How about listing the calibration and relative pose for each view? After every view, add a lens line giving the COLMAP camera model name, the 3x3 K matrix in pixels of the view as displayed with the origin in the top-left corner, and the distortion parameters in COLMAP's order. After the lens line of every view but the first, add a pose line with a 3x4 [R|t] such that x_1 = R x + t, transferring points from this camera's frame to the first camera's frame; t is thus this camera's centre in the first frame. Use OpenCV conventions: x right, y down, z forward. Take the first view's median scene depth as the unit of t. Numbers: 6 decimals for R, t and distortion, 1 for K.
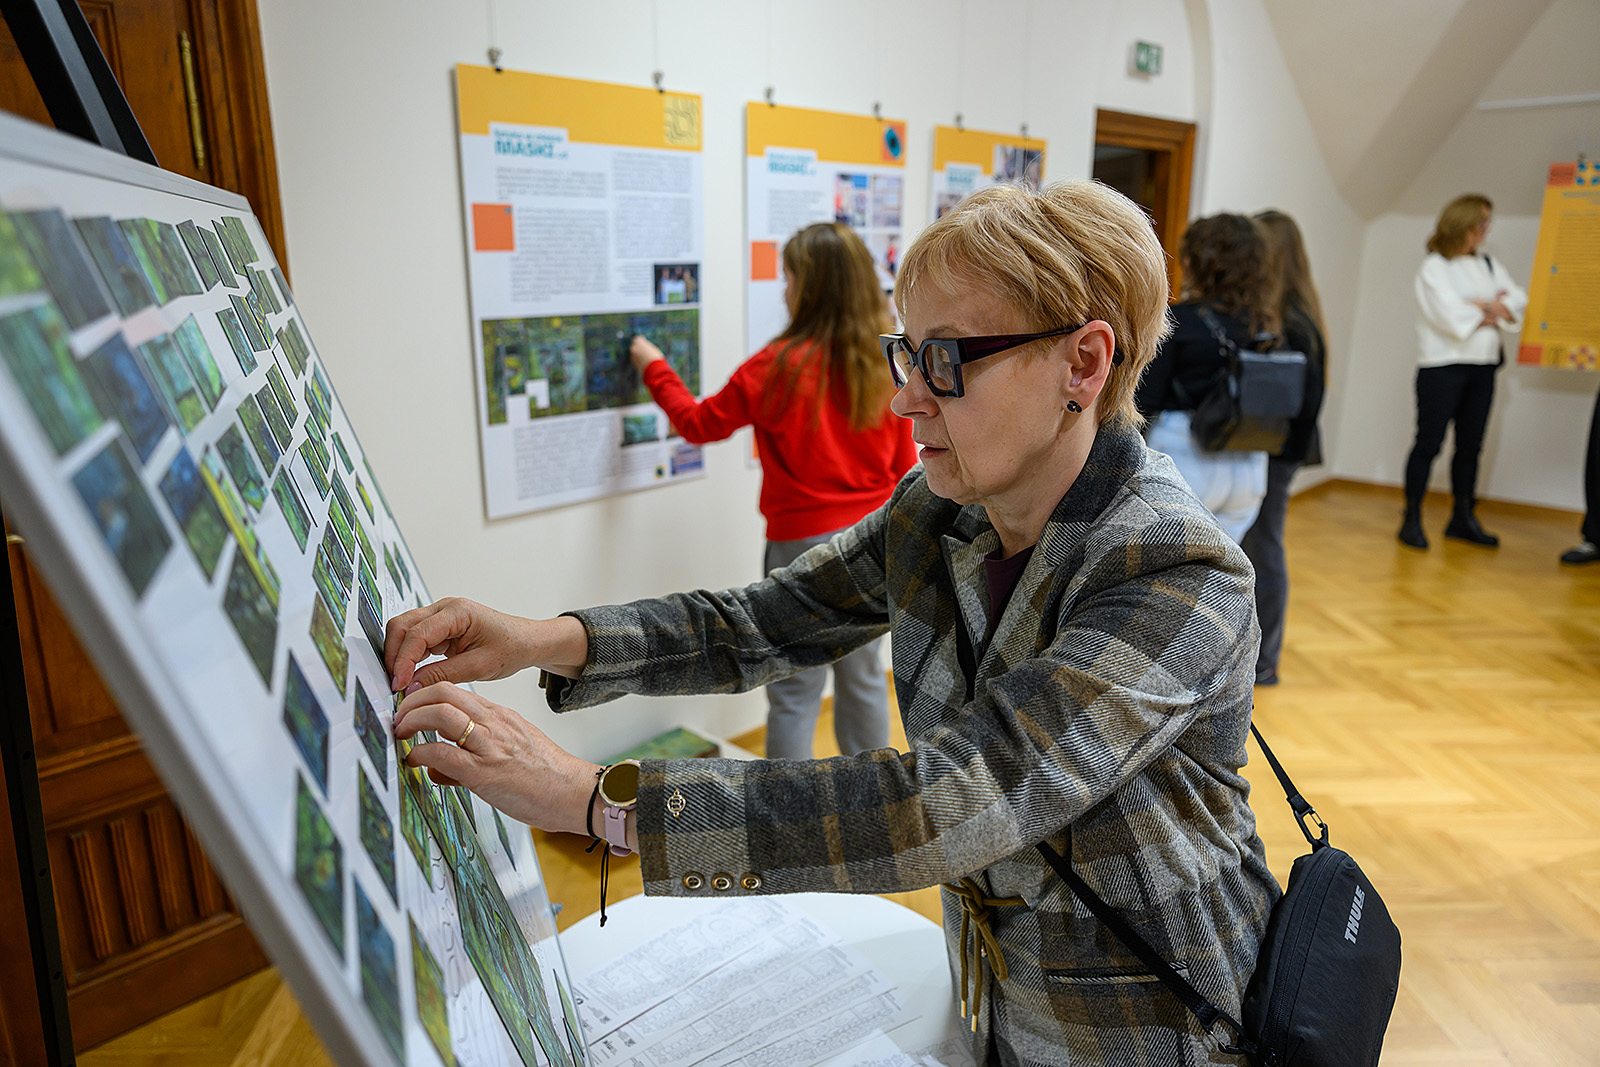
lens RADIAL K [[1124.1, 0, 803.0], [0, 1124.1, 531.6], [0, 0, 1]] dist [-0.004201, -0.000944]
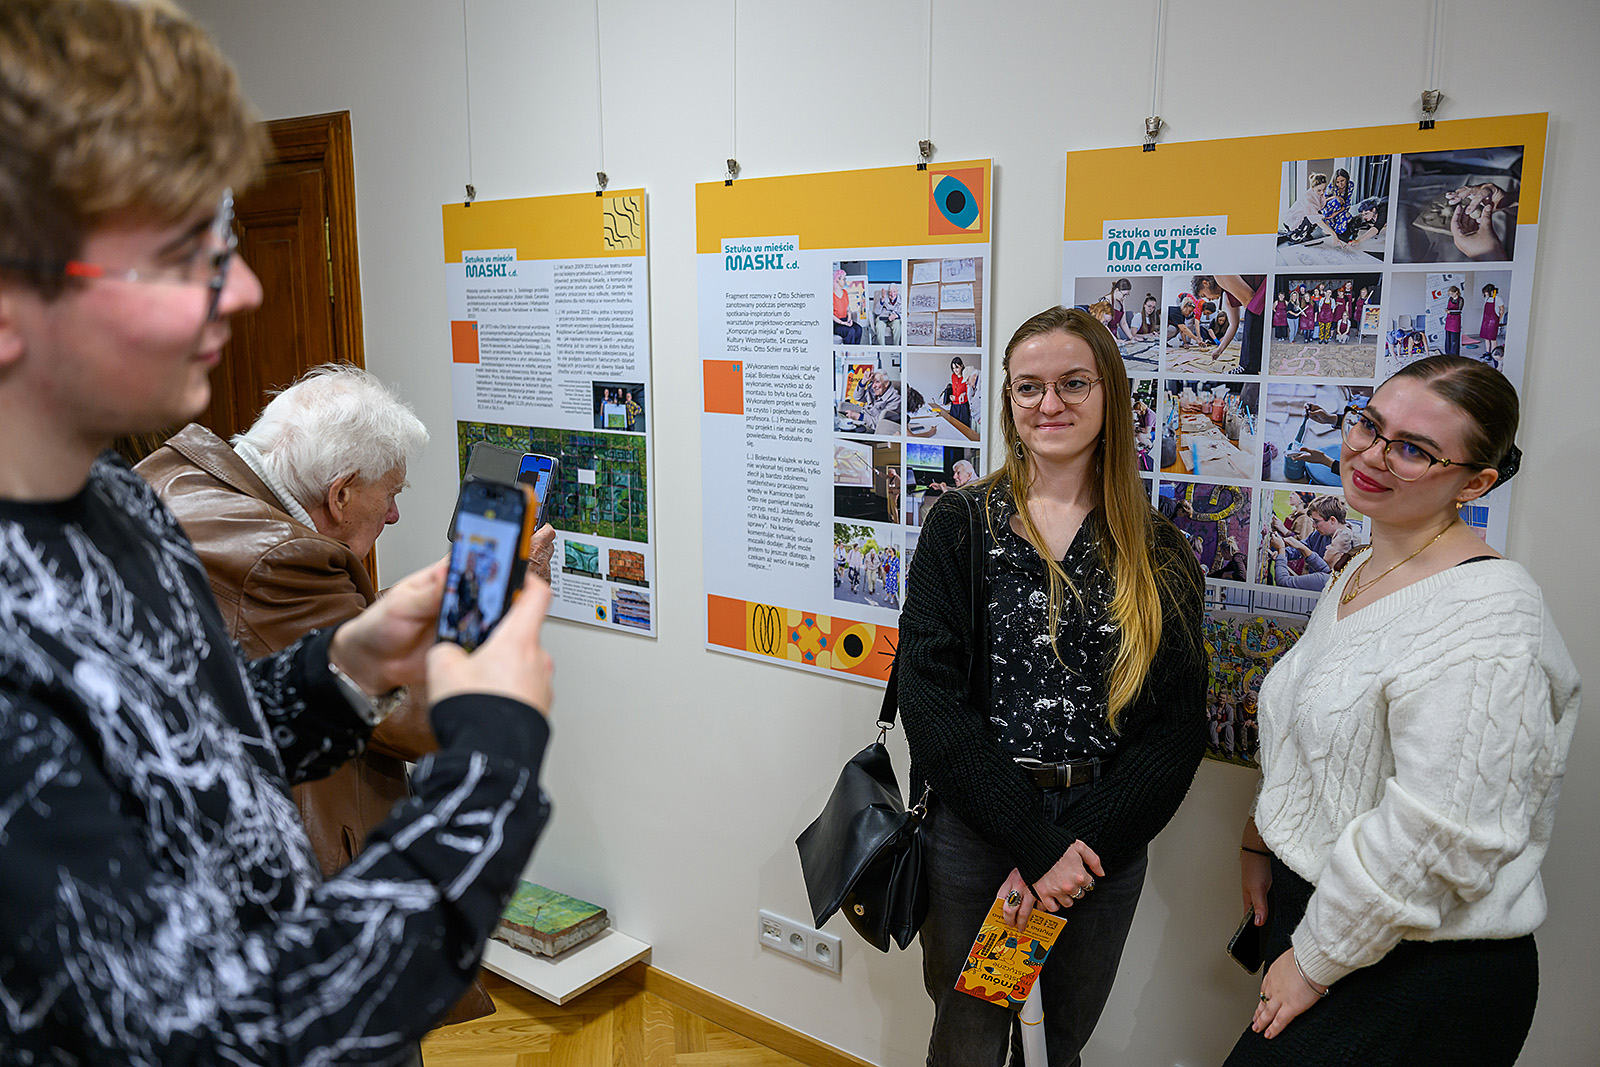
lens RADIAL K [[1194.5, 0, 801.4], [0, 1194.5, 539.2], [0, 0, 1]] dist [0.004169, -0.000734]
pose [[0.099350, 0.157015, -0.982586, 0.829156], [-0.269536, 0.954801, 0.125322, -0.277551], [0.957852, 0.252392, 0.137180, 1.040028]]
